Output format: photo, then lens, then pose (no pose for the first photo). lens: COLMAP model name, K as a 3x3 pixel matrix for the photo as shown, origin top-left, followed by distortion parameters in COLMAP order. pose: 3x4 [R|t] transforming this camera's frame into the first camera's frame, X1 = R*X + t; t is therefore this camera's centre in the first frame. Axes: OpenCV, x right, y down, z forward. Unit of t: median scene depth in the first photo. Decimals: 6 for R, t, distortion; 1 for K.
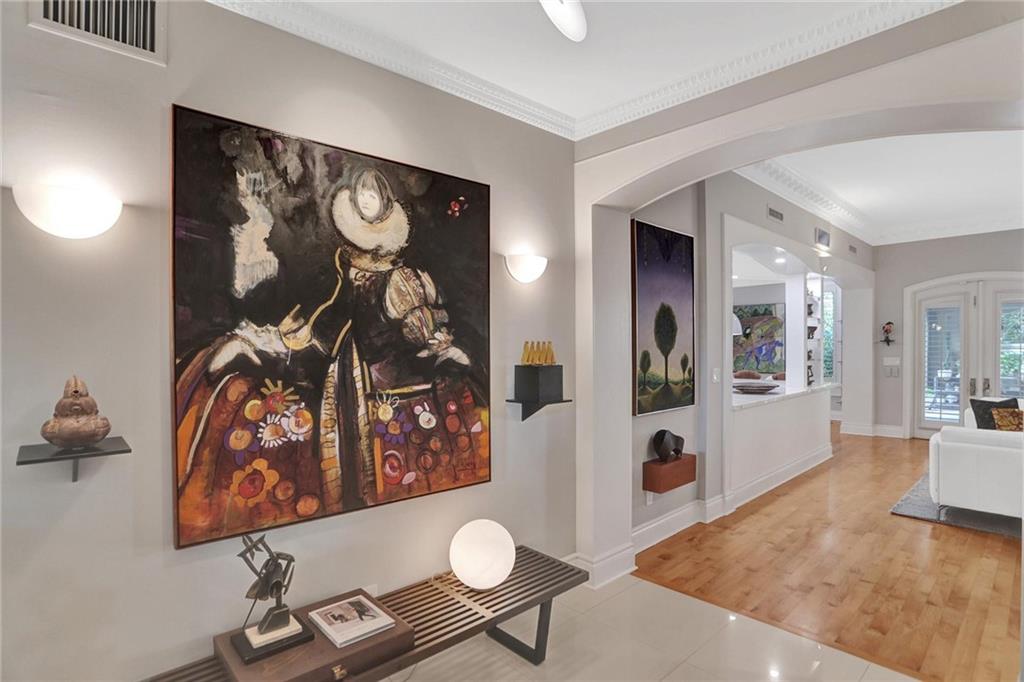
lens RADIAL K [[519.2, 0, 507.9], [0, 519.2, 357.5], [0, 0, 1]] dist [-0.058687, 0.022426]
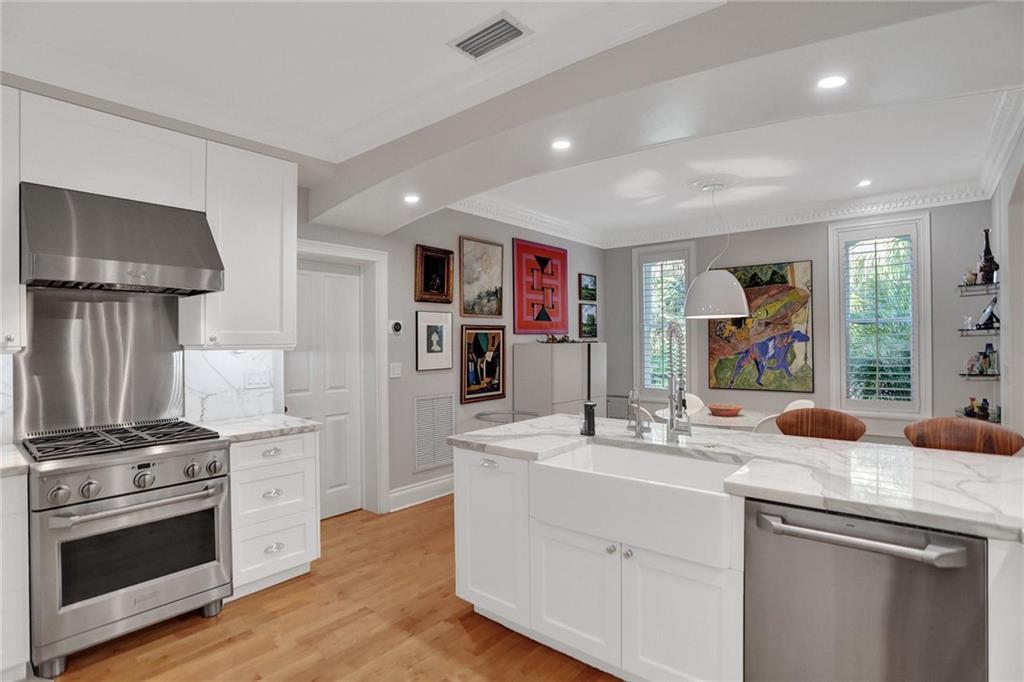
lens RADIAL K [[519.2, 0, 514.2], [0, 519.2, 343.3], [0, 0, 1]] dist [-0.058687, 0.022426]
pose [[0.989975, 0.000951, 0.141242, 0.240587], [0.002232, 0.999747, -0.022373, -0.013299], [-0.141227, 0.022464, 0.989722, 0.775279]]
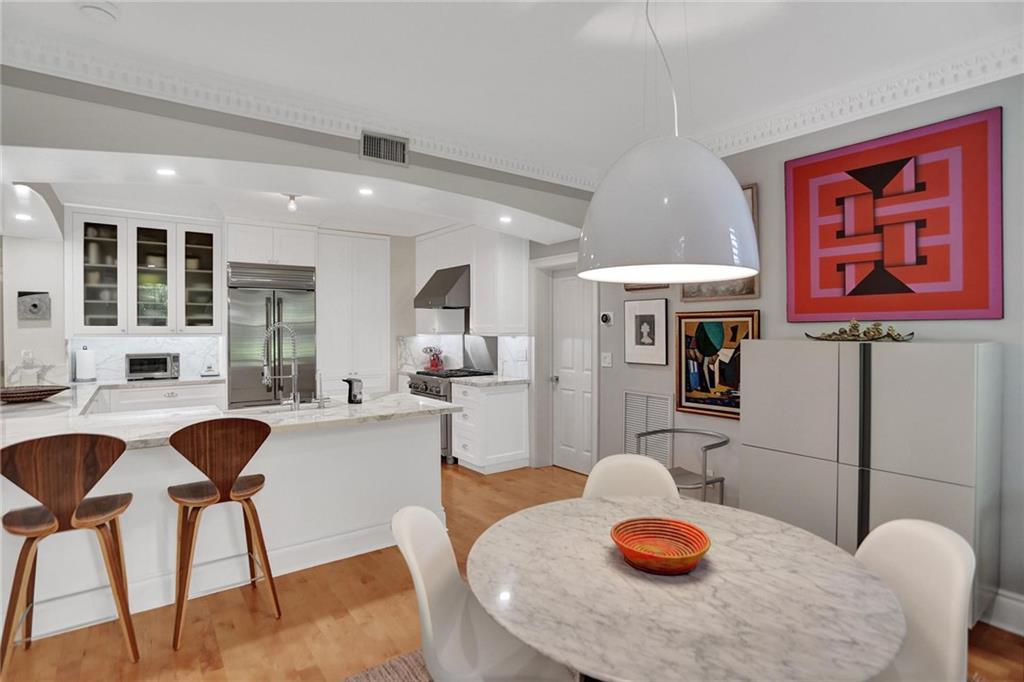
lens RADIAL K [[519.2, 0, 488.1], [0, 519.2, 327.3], [0, 0, 1]] dist [-0.058687, 0.022426]
pose [[-0.130696, 0.008502, -0.991386, 0.855697], [-0.021553, 0.999703, 0.011415, -0.040311], [0.991188, 0.022860, -0.130474, 1.354571]]
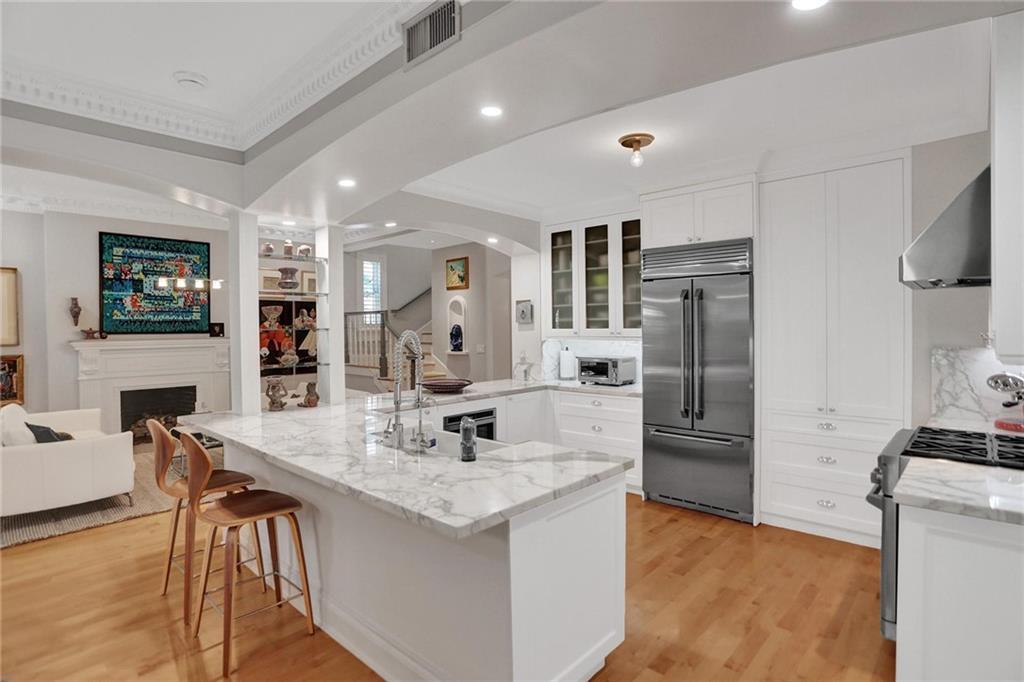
lens RADIAL K [[519.2, 0, 520.9], [0, 519.2, 338.7], [0, 0, 1]] dist [-0.058687, 0.022426]
pose [[-0.997498, 0.021404, -0.067373, 0.332879], [0.018078, 0.998606, 0.049596, -0.046881], [0.068341, 0.048254, -0.996494, 1.490921]]
